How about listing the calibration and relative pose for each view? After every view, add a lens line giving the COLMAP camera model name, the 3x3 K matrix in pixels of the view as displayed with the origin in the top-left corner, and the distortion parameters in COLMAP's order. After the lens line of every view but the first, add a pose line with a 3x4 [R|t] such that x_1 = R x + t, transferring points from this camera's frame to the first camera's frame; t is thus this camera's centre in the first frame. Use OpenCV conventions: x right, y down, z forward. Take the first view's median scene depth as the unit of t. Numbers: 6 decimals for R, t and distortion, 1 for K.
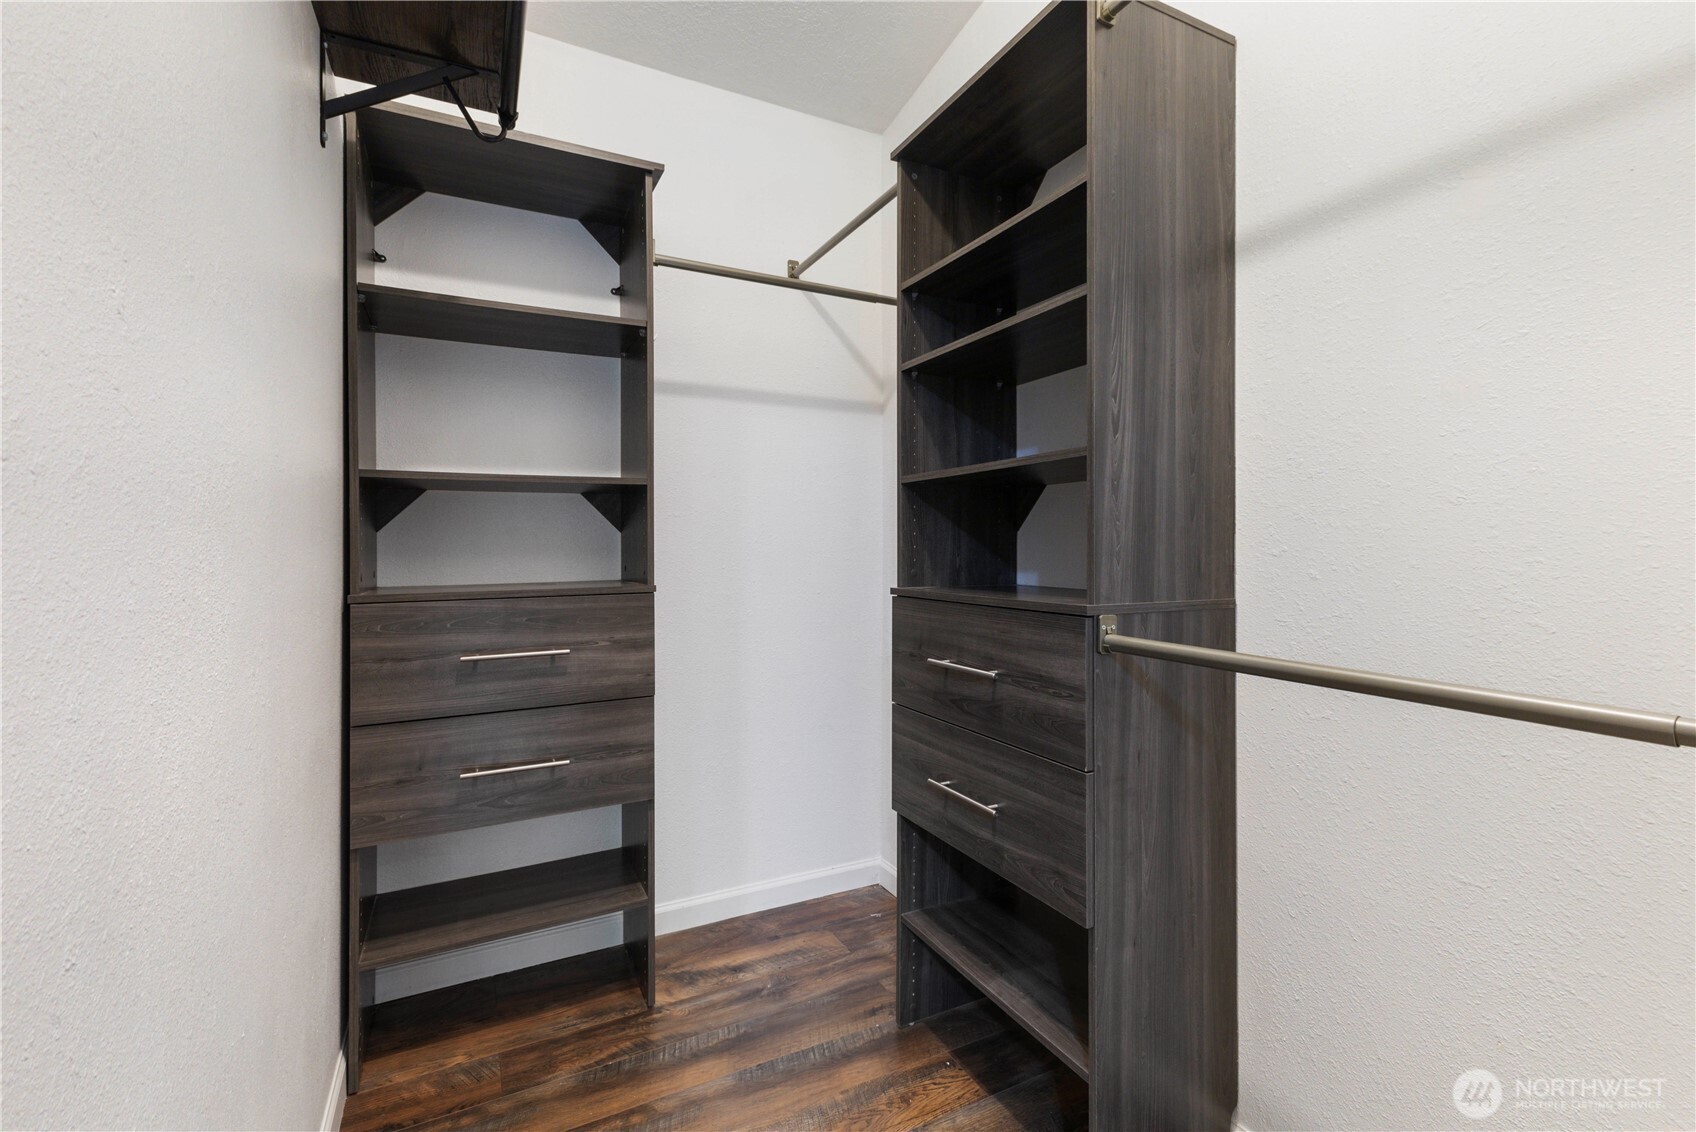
lens RADIAL K [[742.5, 0, 849.0], [0, 742.5, 554.6], [0, 0, 1]] dist [0.011936, -0.003874]
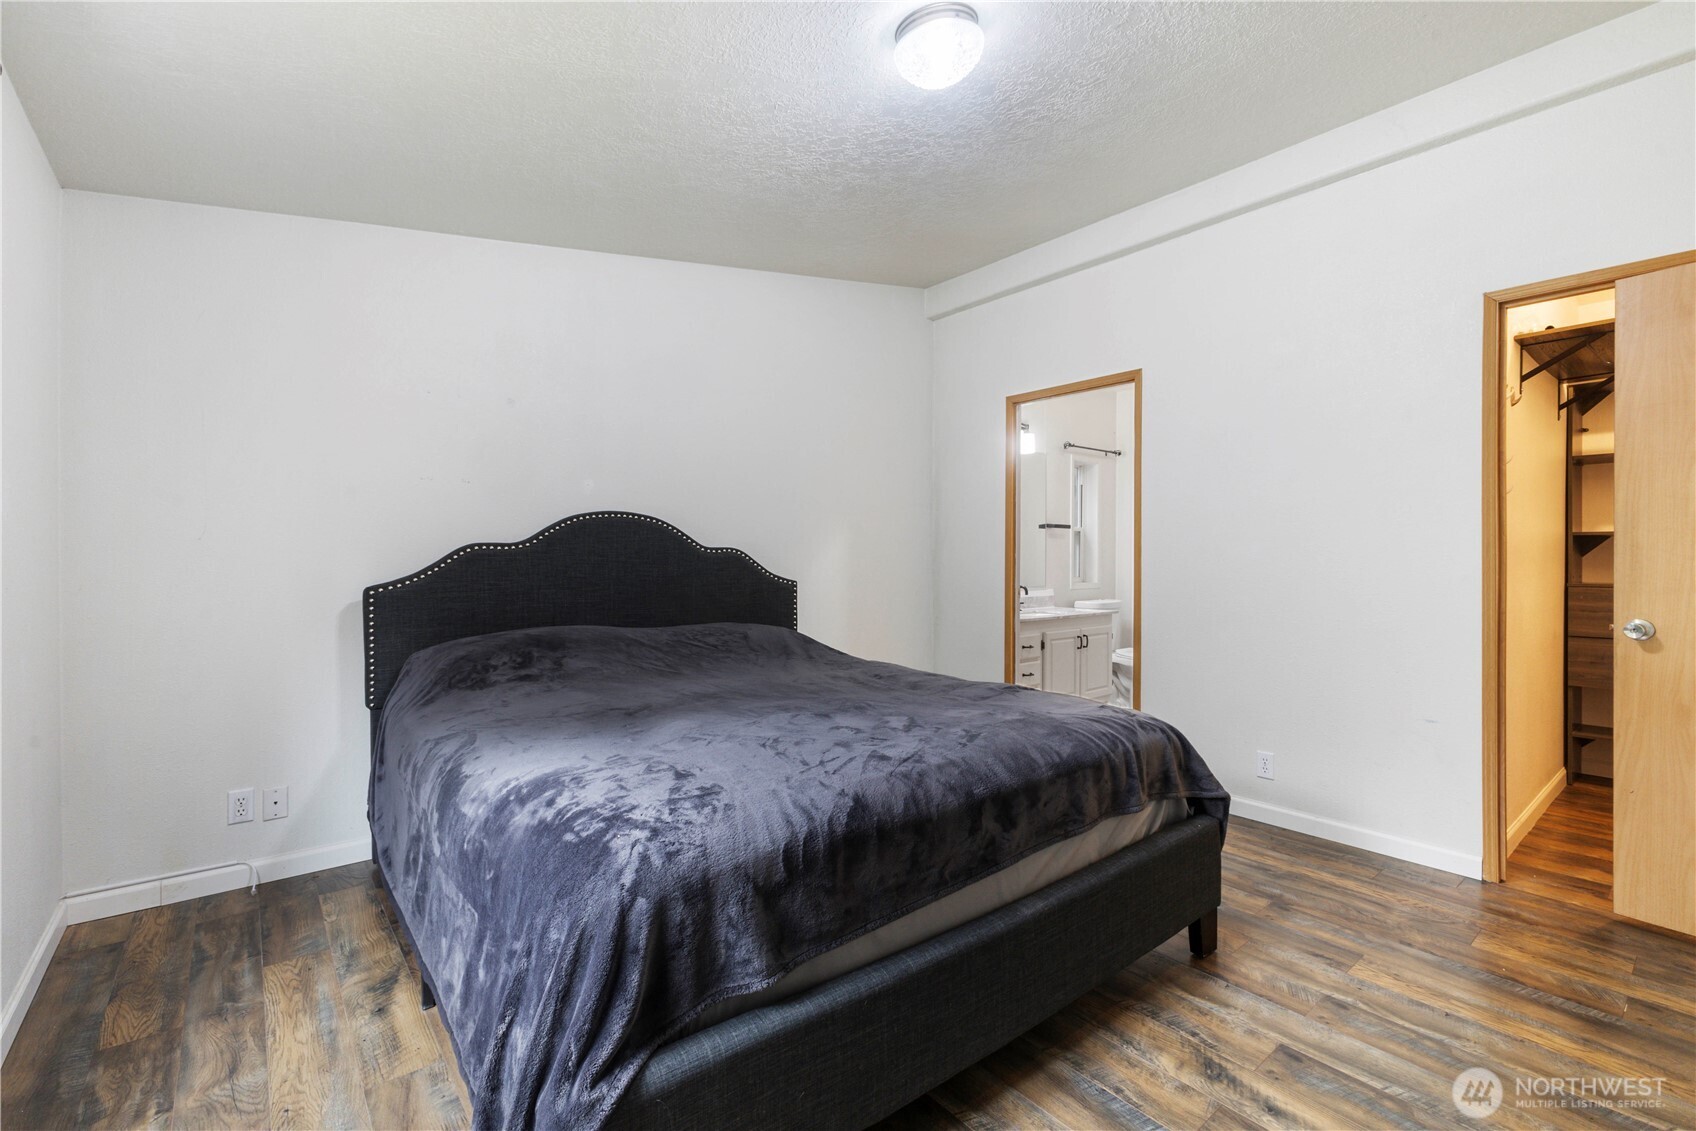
lens RADIAL K [[742.5, 0, 810.6], [0, 742.5, 555.3], [0, 0, 1]] dist [0.011936, -0.003874]
pose [[0.194965, 0.004159, -0.980801, 1.272005], [-0.003870, 0.999986, 0.003471, -0.039164], [0.980803, 0.003119, 0.194979, -1.942283]]
